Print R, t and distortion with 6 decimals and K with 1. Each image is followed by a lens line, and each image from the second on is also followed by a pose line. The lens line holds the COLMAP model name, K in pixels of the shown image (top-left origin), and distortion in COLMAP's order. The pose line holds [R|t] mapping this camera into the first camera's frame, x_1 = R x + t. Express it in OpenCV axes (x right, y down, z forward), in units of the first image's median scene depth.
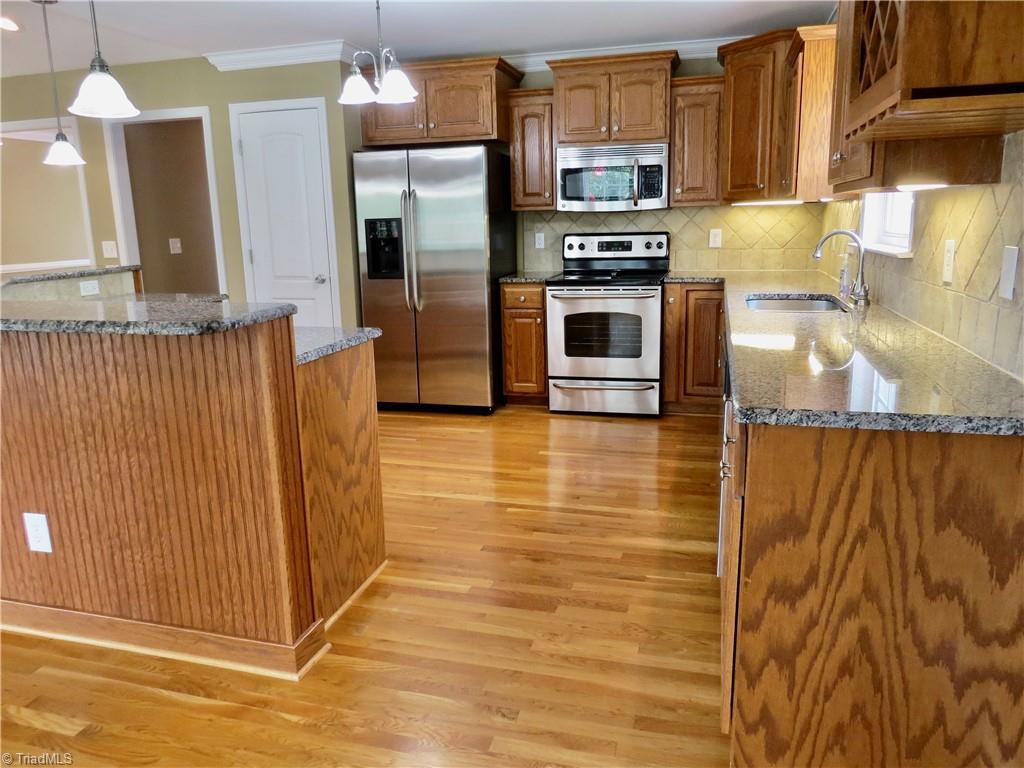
lens RADIAL K [[727.4, 0, 511.9], [0, 727.4, 379.1], [0, 0, 1]] dist [-0.020707, 0.004266]
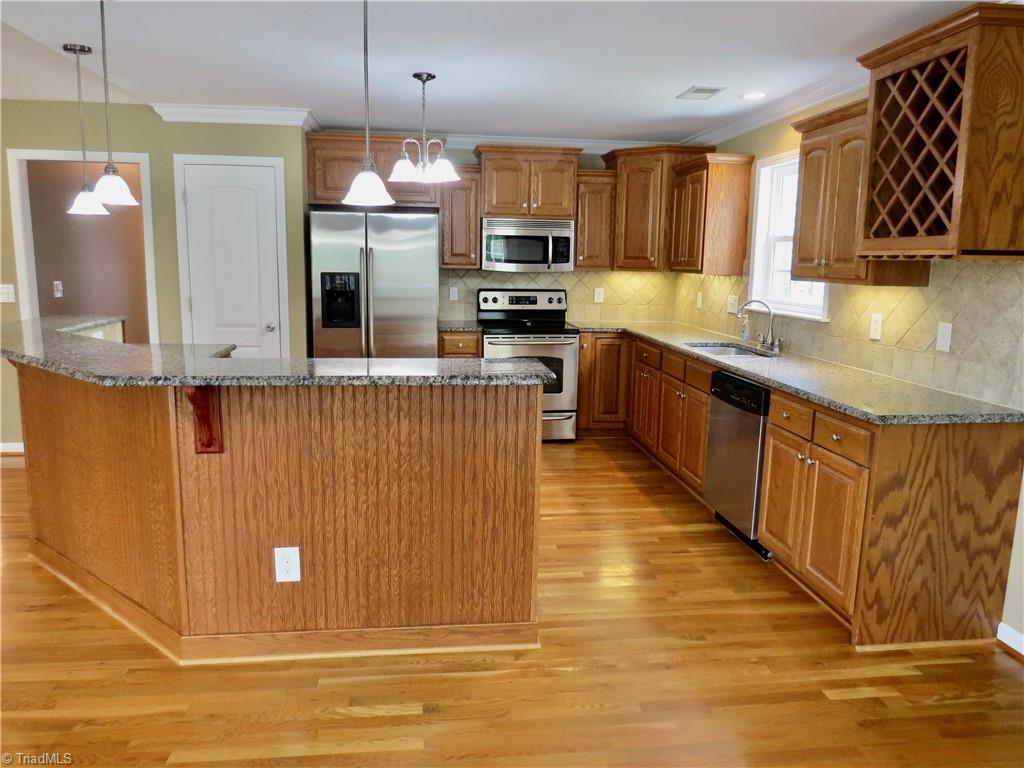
lens RADIAL K [[727.4, 0, 509.6], [0, 727.4, 379.7], [0, 0, 1]] dist [-0.020707, 0.004266]
pose [[0.921610, -0.026200, 0.387232, -0.811400], [0.045587, 0.998120, -0.040965, -0.012348], [-0.385431, 0.055406, 0.921072, -0.196247]]
